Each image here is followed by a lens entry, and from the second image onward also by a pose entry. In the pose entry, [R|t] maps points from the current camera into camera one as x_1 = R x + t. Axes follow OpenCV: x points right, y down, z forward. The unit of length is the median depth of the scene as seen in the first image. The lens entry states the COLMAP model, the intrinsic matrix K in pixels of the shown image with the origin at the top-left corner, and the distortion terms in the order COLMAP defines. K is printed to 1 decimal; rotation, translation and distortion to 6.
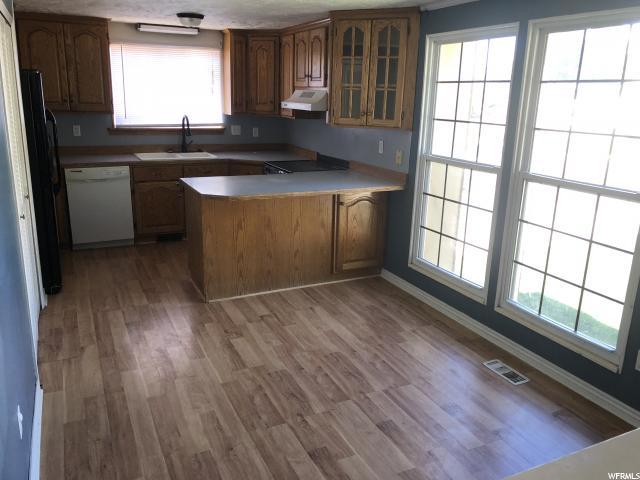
lens RADIAL K [[532.3, 0, 325.8], [0, 532.3, 230.8], [0, 0, 1]] dist [0.028252, -0.026147]
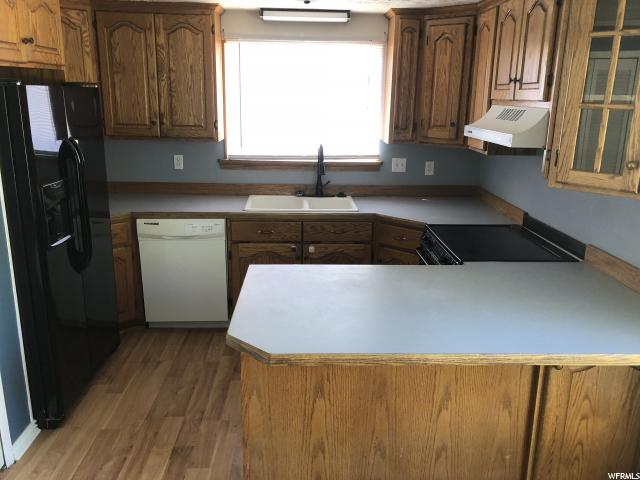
lens RADIAL K [[532.3, 0, 319.5], [0, 532.3, 234.0], [0, 0, 1]] dist [0.028252, -0.026147]
pose [[0.913598, 0.092092, -0.396053, 0.013910], [-0.095654, 0.995356, 0.010795, -0.124205], [0.395208, 0.028022, 0.918164, 0.436375]]
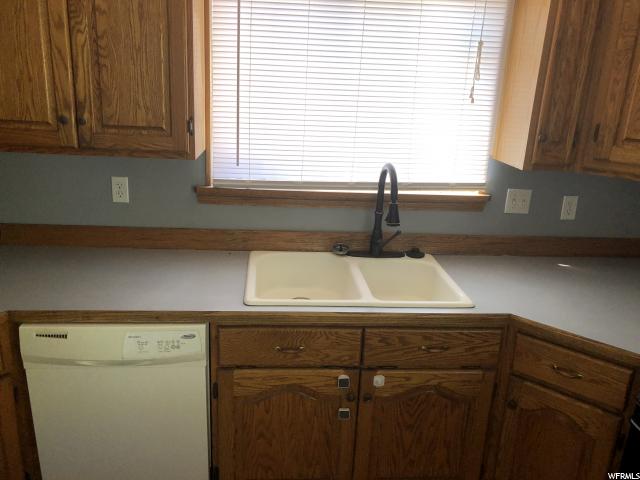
lens RADIAL K [[532.3, 0, 308.8], [0, 532.3, 227.2], [0, 0, 1]] dist [0.028252, -0.026147]
pose [[0.922571, 0.122131, -0.365987, -0.201927], [-0.116361, 0.992485, 0.037877, -0.206230], [0.367863, 0.007642, 0.929849, 0.737001]]
